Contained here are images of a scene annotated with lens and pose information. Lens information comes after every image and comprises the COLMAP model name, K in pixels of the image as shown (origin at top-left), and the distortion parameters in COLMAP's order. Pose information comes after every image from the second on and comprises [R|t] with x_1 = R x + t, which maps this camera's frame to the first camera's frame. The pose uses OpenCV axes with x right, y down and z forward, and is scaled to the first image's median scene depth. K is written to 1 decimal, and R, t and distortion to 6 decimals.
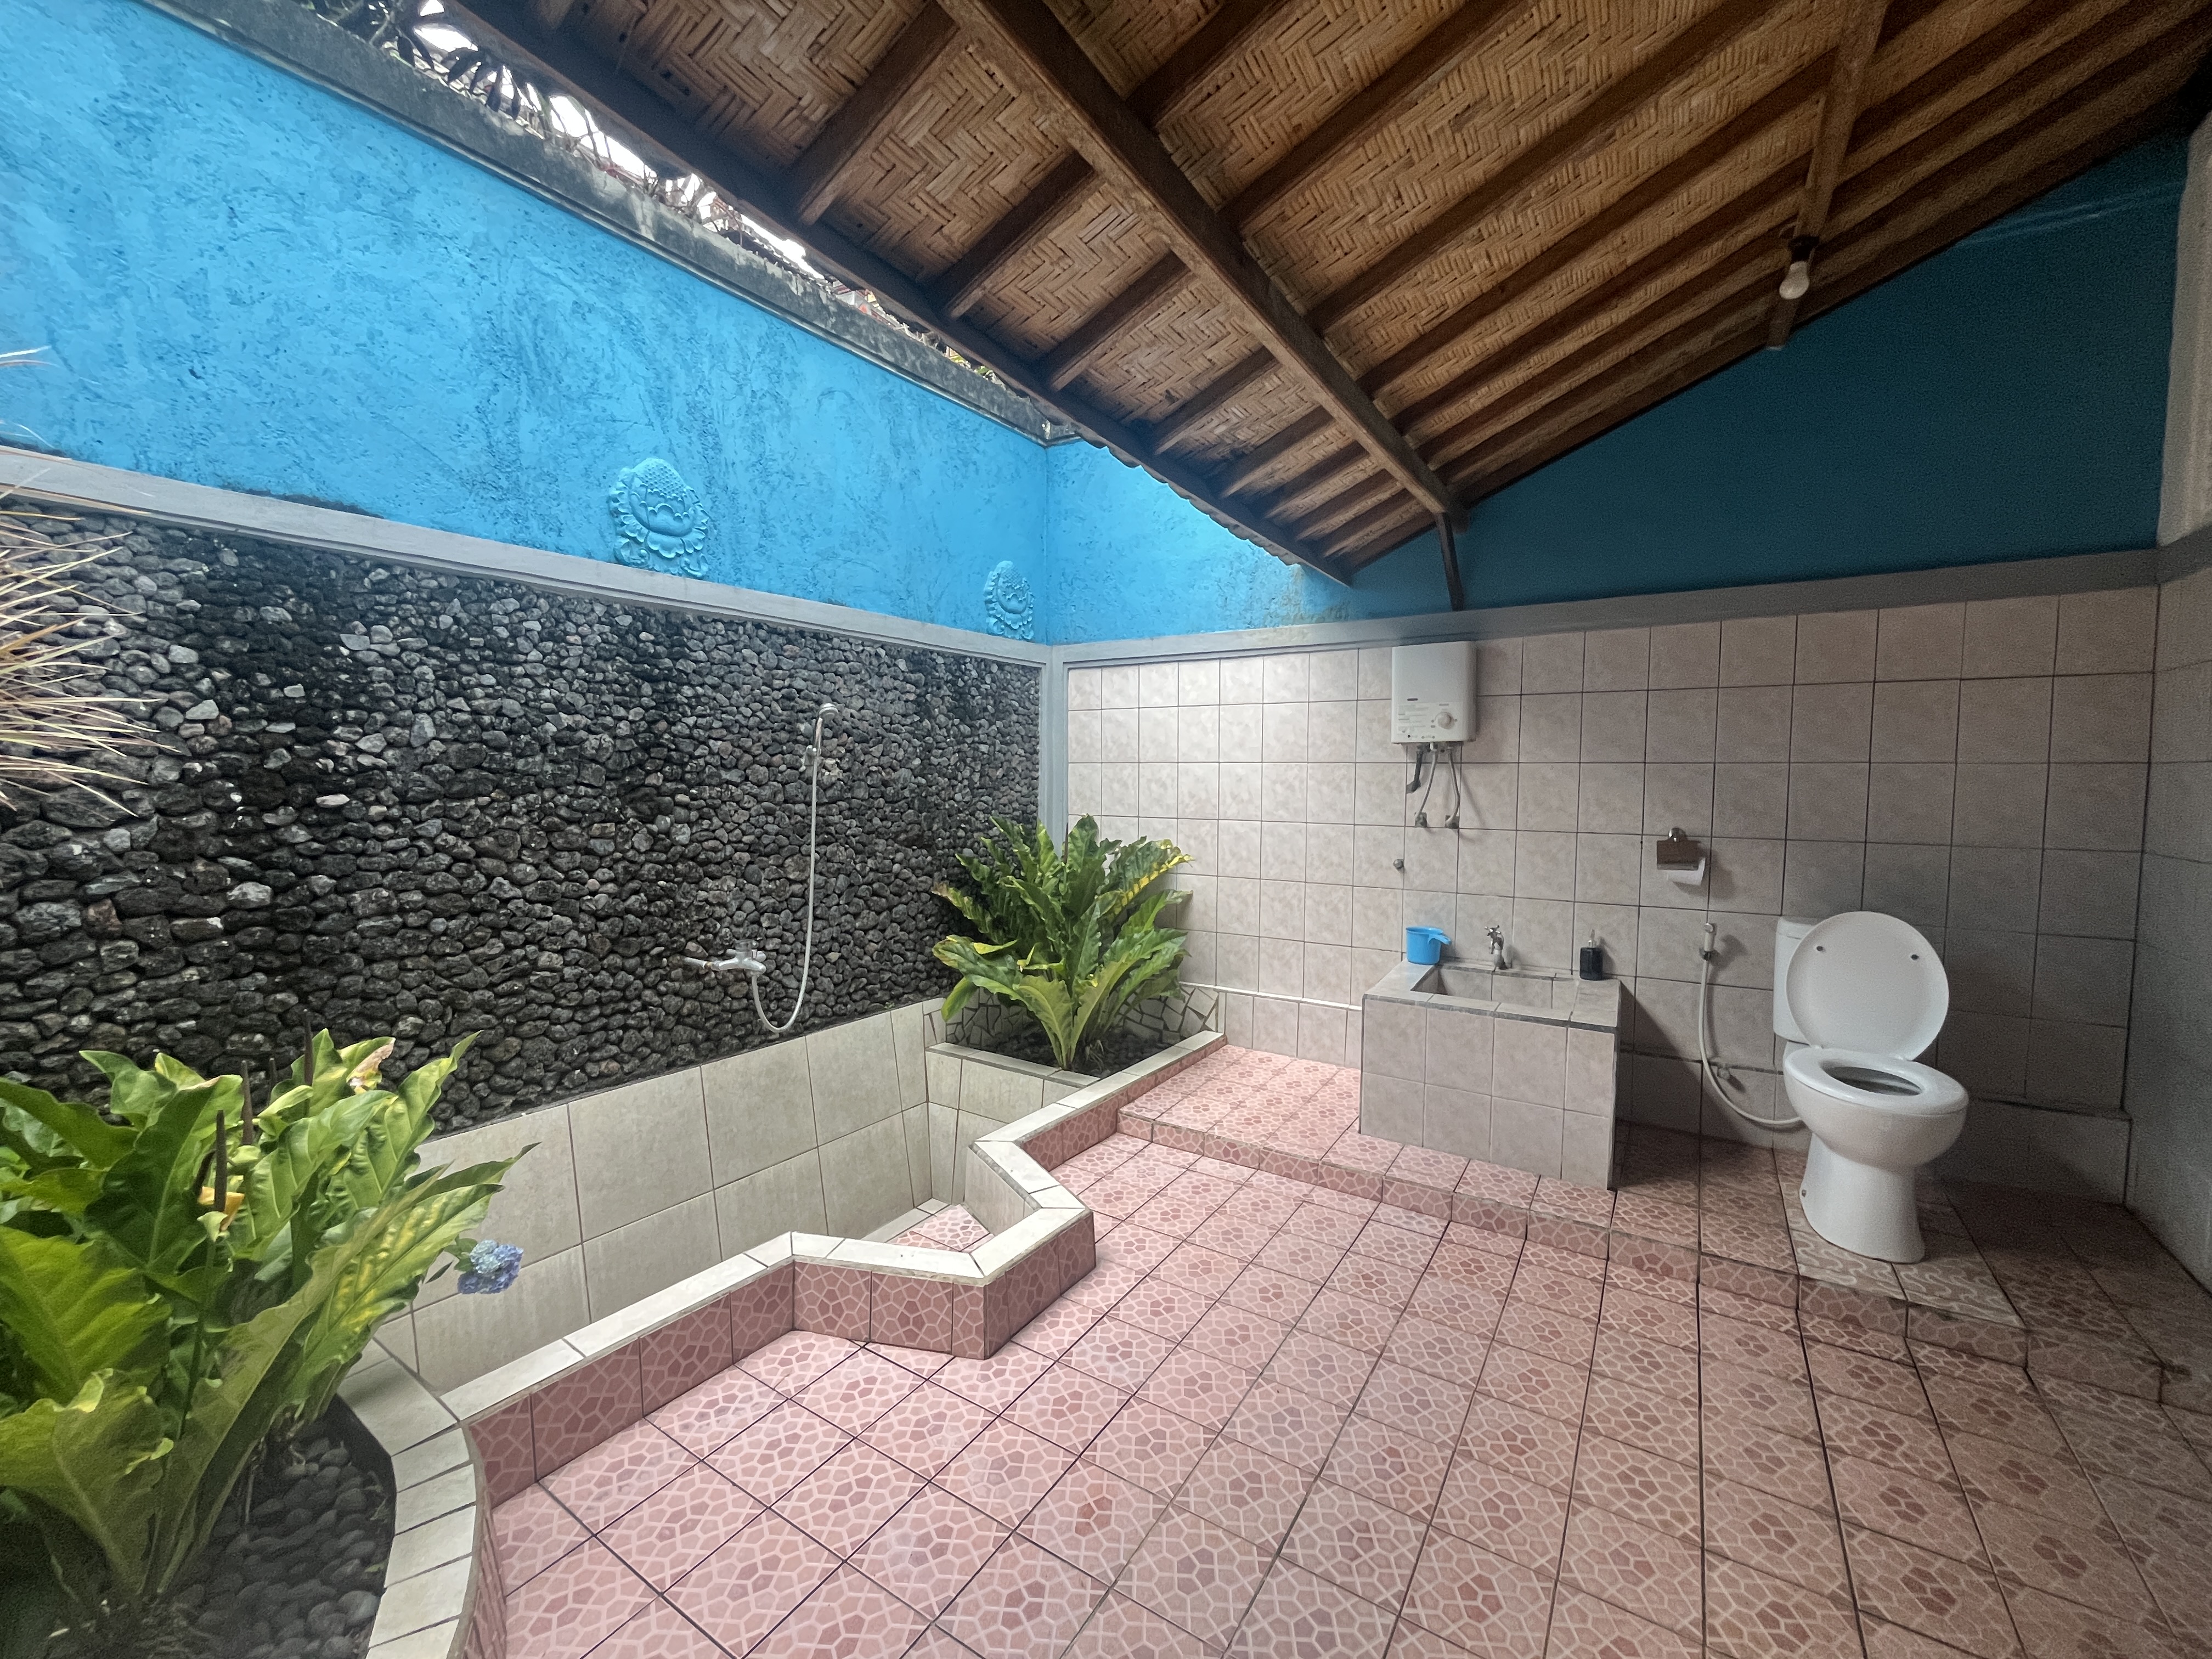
lens RADIAL K [[888.7, 0, 1103.7], [0, 888.7, 830.8], [0, 0, 1]] dist [-0.002156, 0.000415]
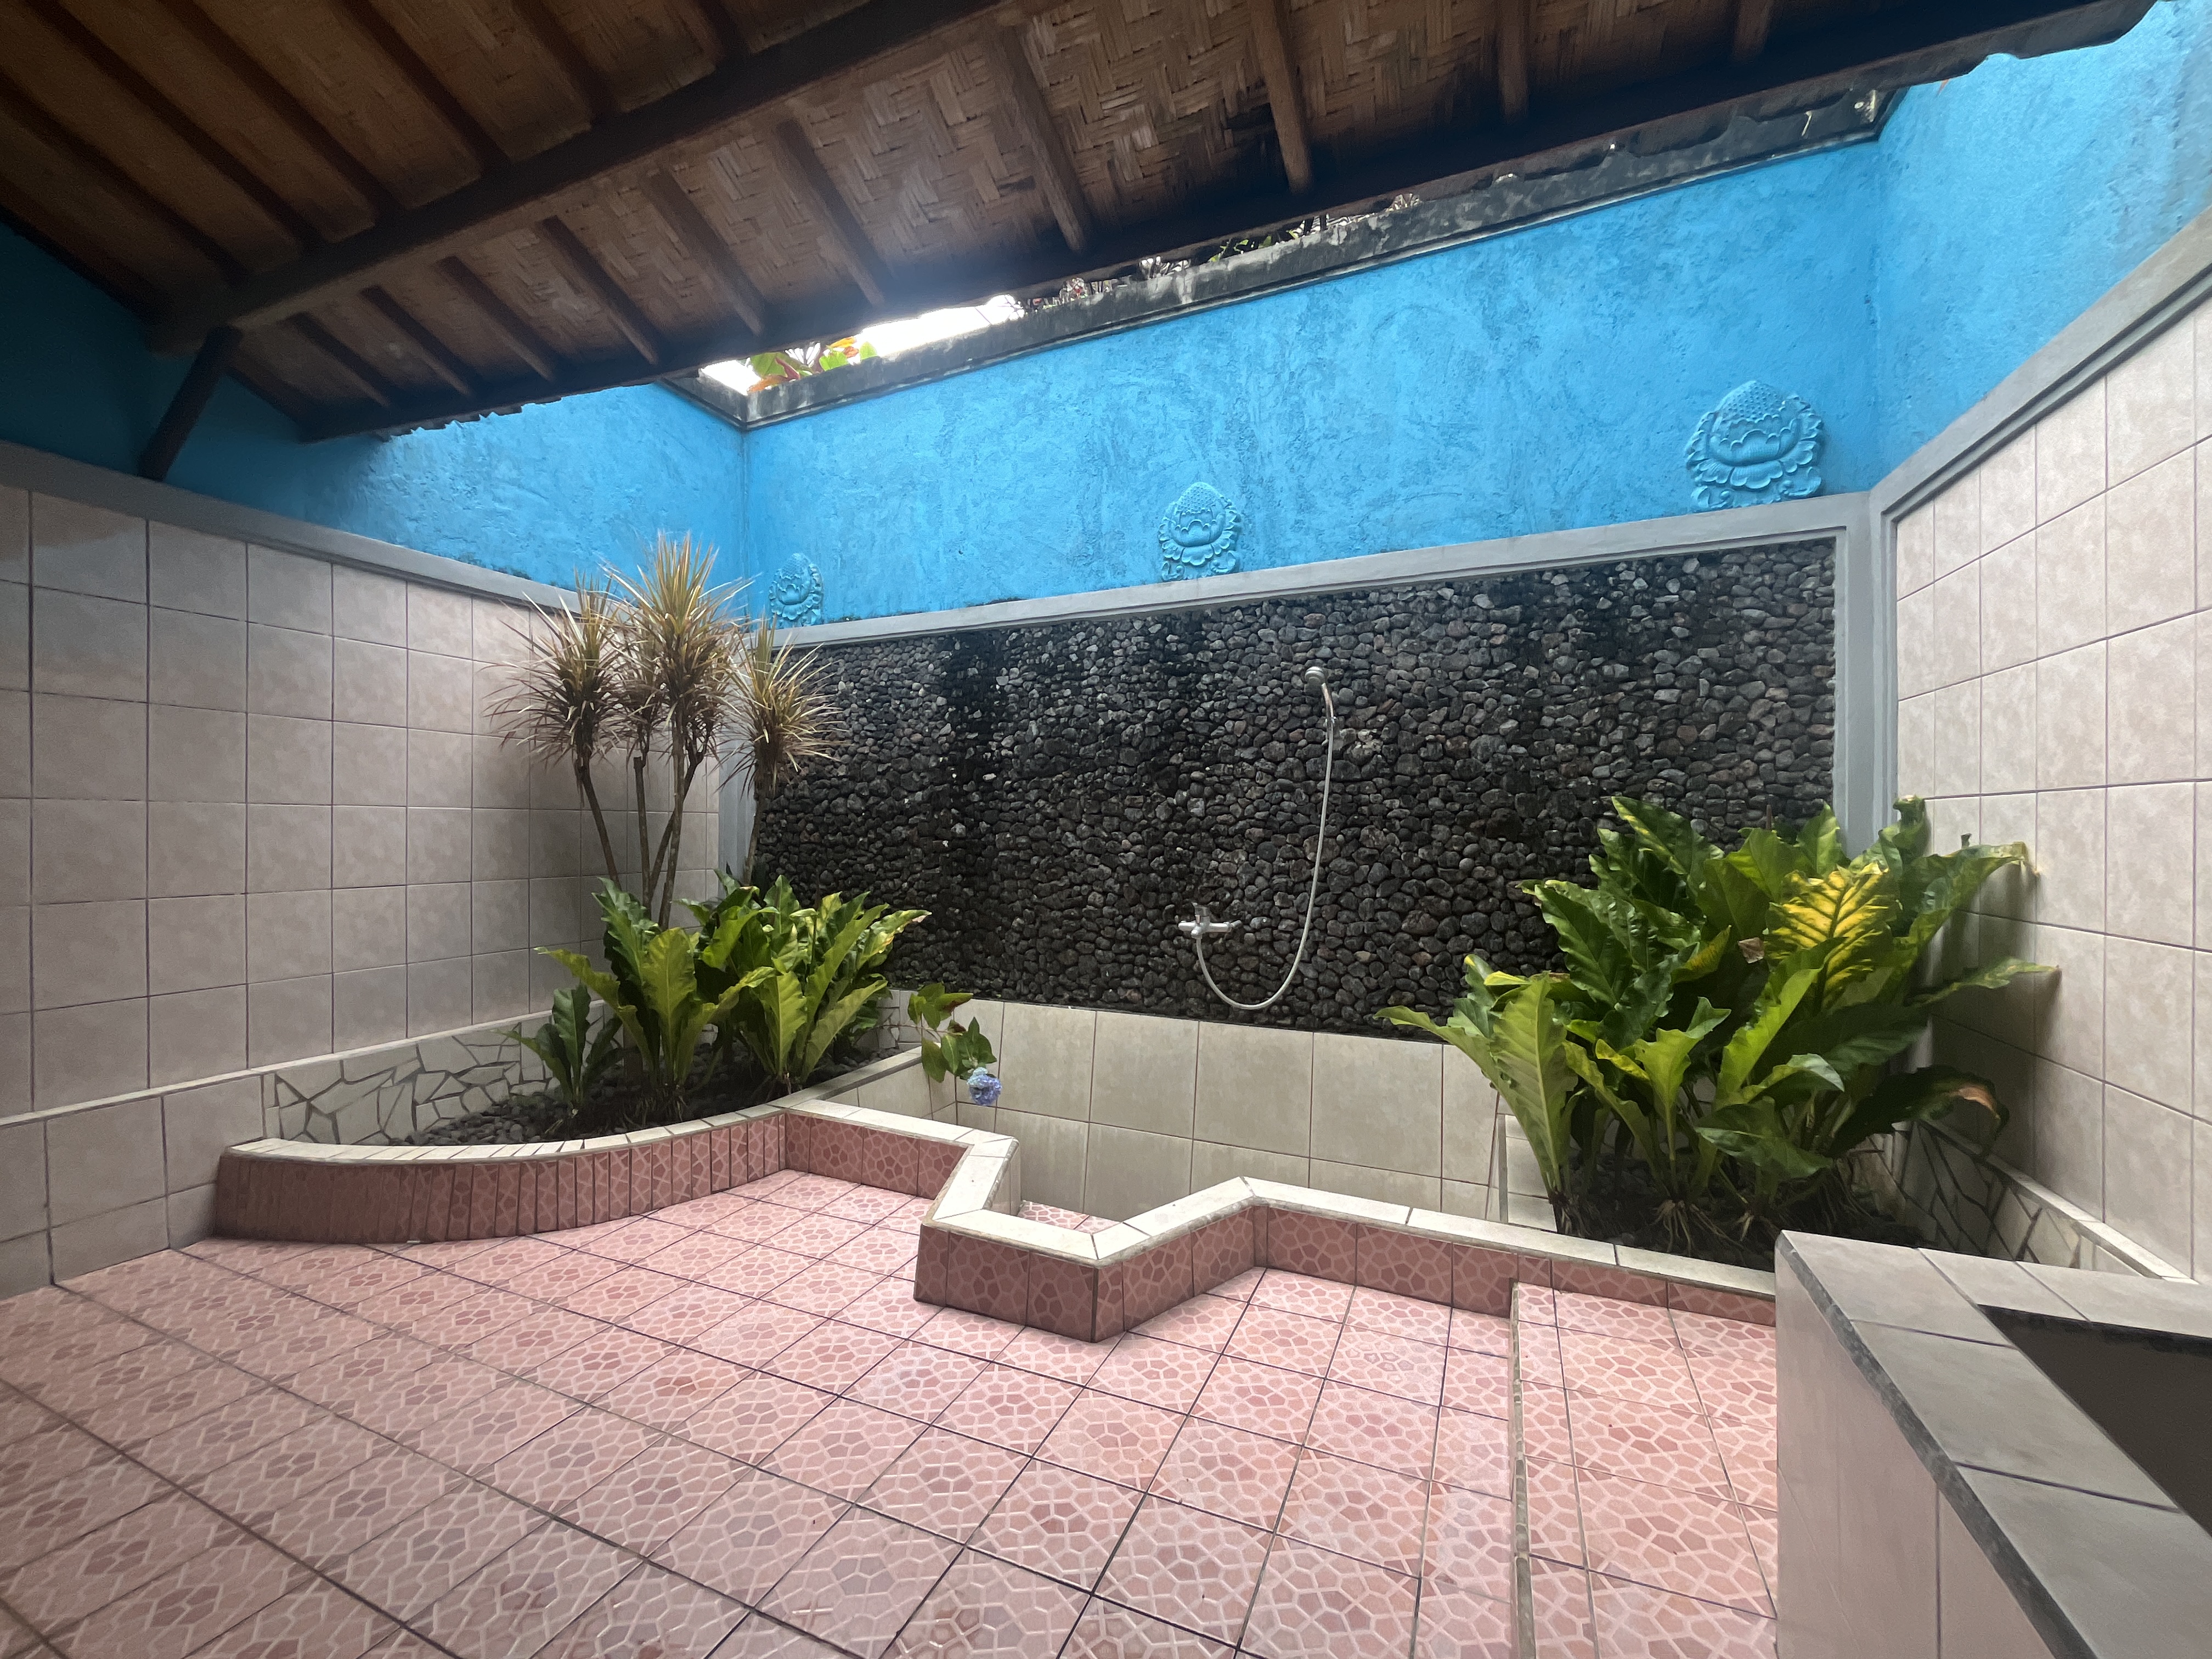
lens RADIAL K [[888.7, 0, 1100.1], [0, 888.7, 828.8], [0, 0, 1]] dist [-0.002156, 0.000415]
pose [[0.159616, -0.003780, -0.987172, 0.623890], [-0.064263, 0.997832, -0.014211, 0.055983], [0.985085, 0.065707, 0.159027, 0.725587]]
